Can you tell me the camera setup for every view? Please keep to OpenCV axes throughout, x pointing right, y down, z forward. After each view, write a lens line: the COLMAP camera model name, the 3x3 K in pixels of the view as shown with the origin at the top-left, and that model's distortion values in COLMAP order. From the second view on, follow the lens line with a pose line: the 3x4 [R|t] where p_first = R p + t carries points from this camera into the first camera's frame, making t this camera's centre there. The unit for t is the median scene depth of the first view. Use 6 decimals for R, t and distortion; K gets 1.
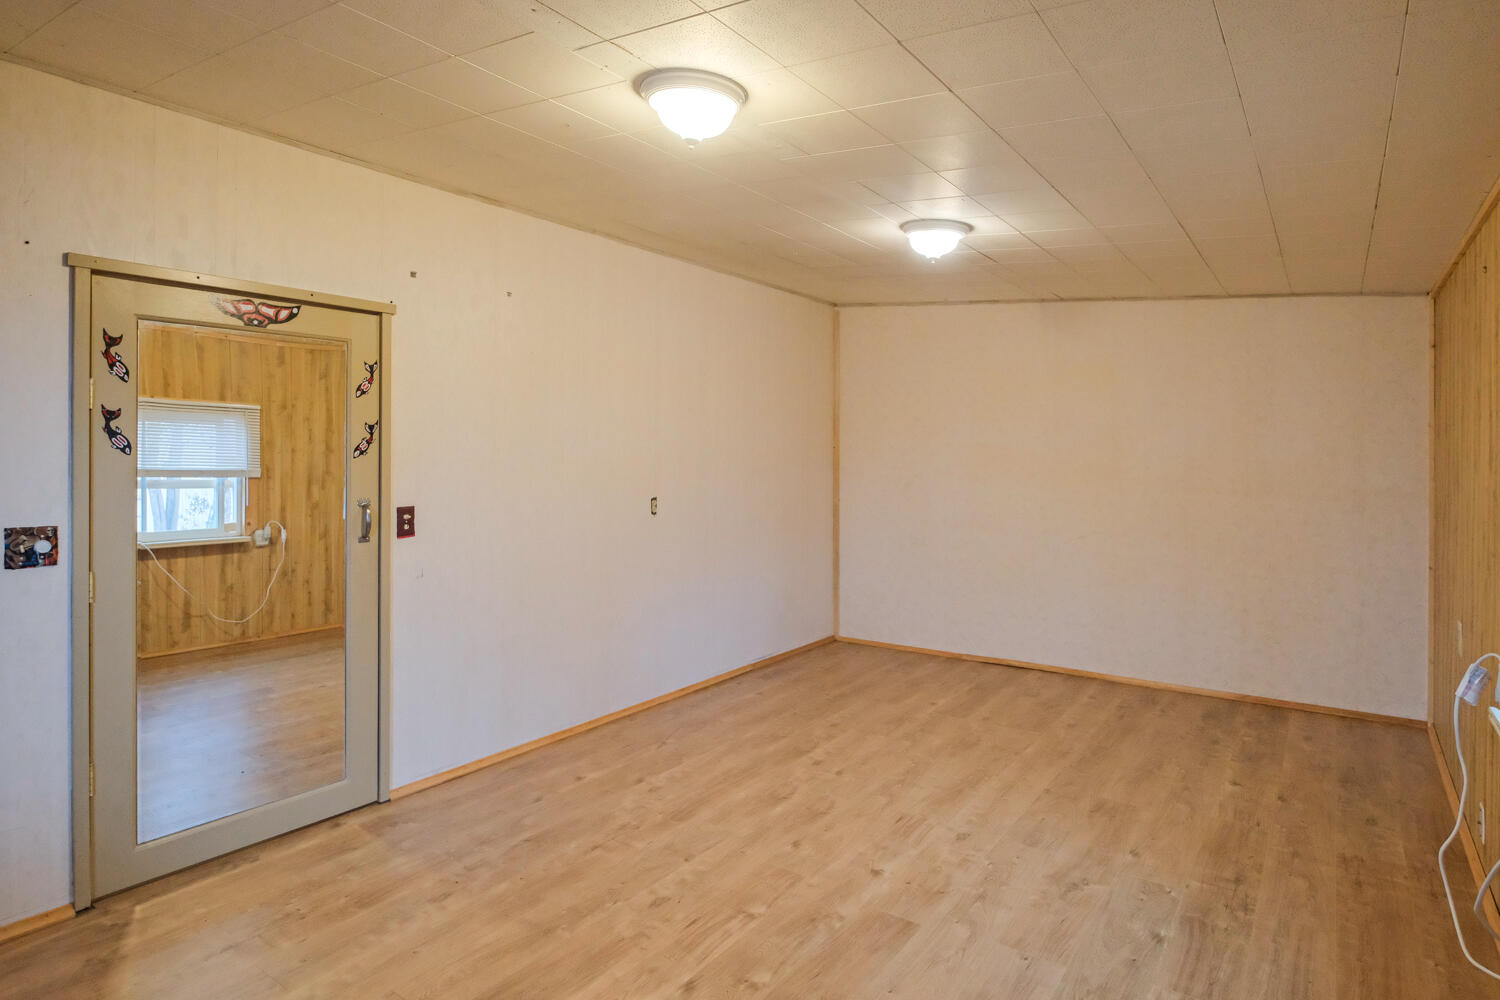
lens RADIAL K [[810.8, 0, 770.9], [0, 810.8, 454.7], [0, 0, 1]] dist [-0.006890, -0.000660]
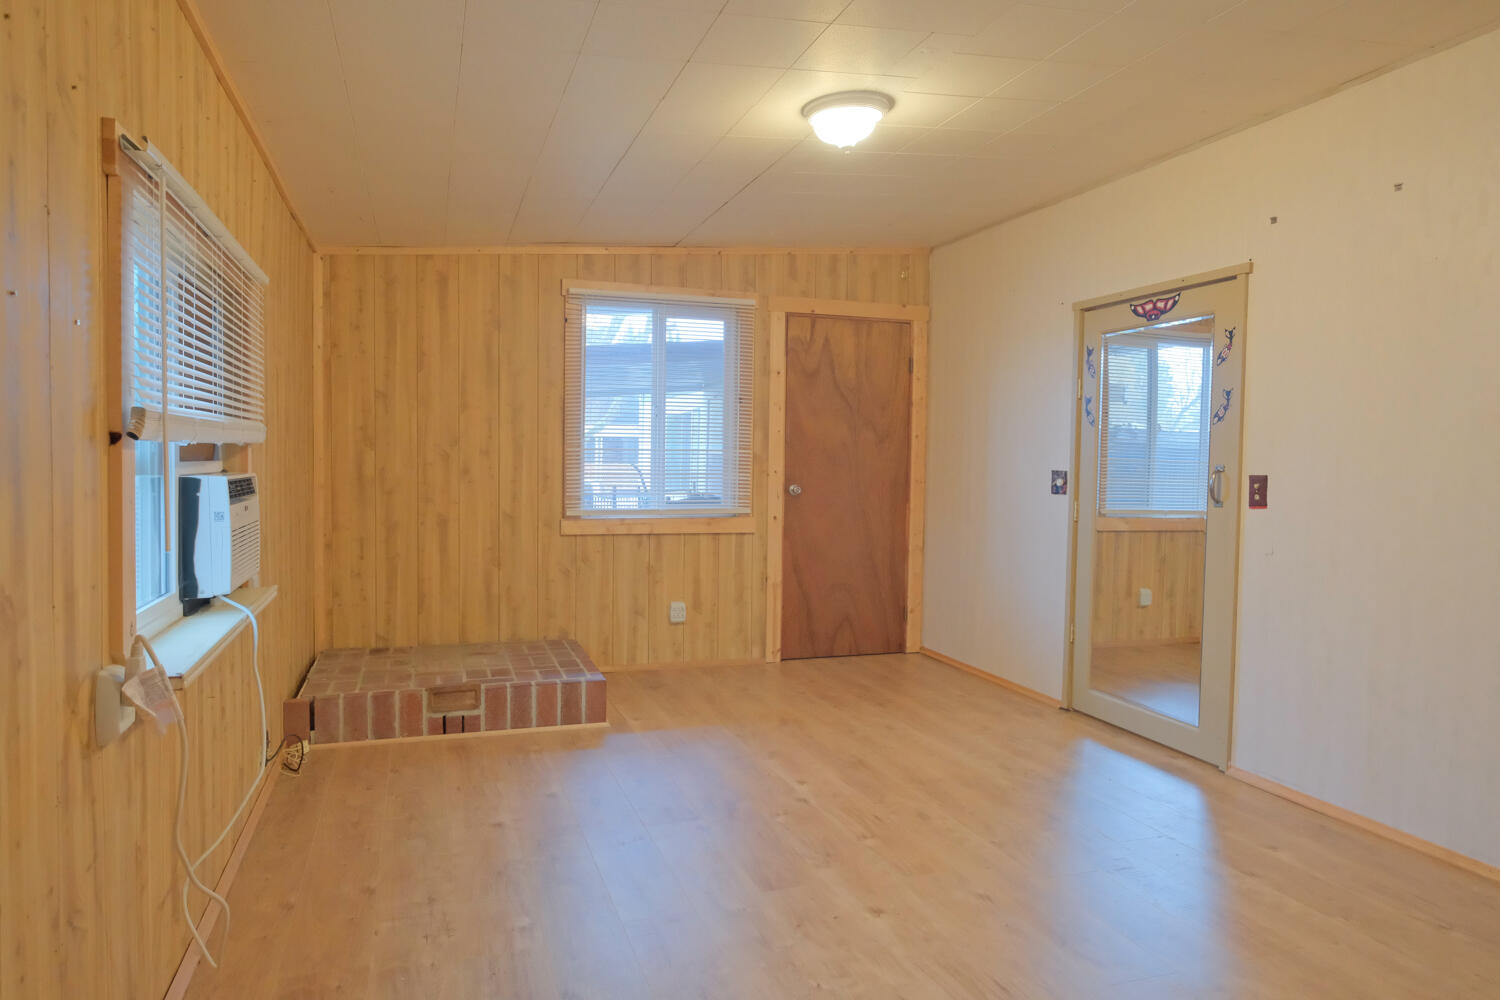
lens RADIAL K [[961.6, 0, 742.6], [0, 961.6, 497.4], [0, 0, 1]] dist [-0.000997, 0.000294]
pose [[-0.593353, 0.015700, -0.804789, 0.894182], [-0.021295, 0.999154, 0.035192, 0.071718], [0.804661, 0.038019, -0.592516, 1.333909]]
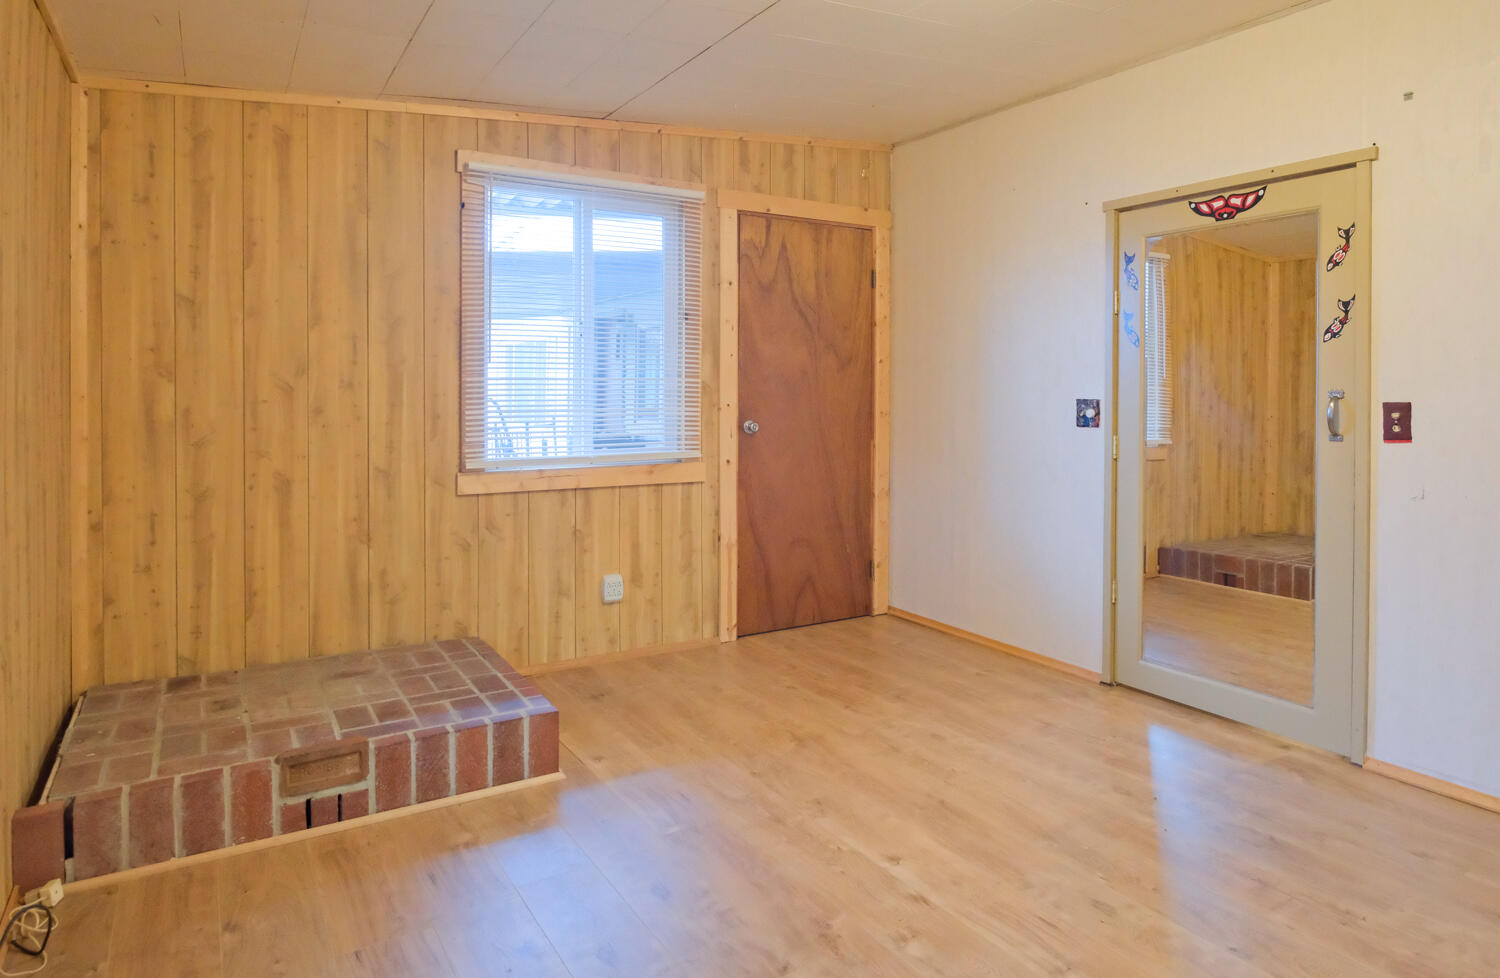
lens RADIAL K [[917.8, 0, 784.2], [0, 917.8, 397.0], [0, 0, 1]] dist [-0.003214, -0.003722]
pose [[-0.380497, -0.003771, -0.924775, 0.649212], [-0.009205, 0.999958, -0.000290, 0.073236], [0.924736, 0.008402, -0.380515, 0.897451]]
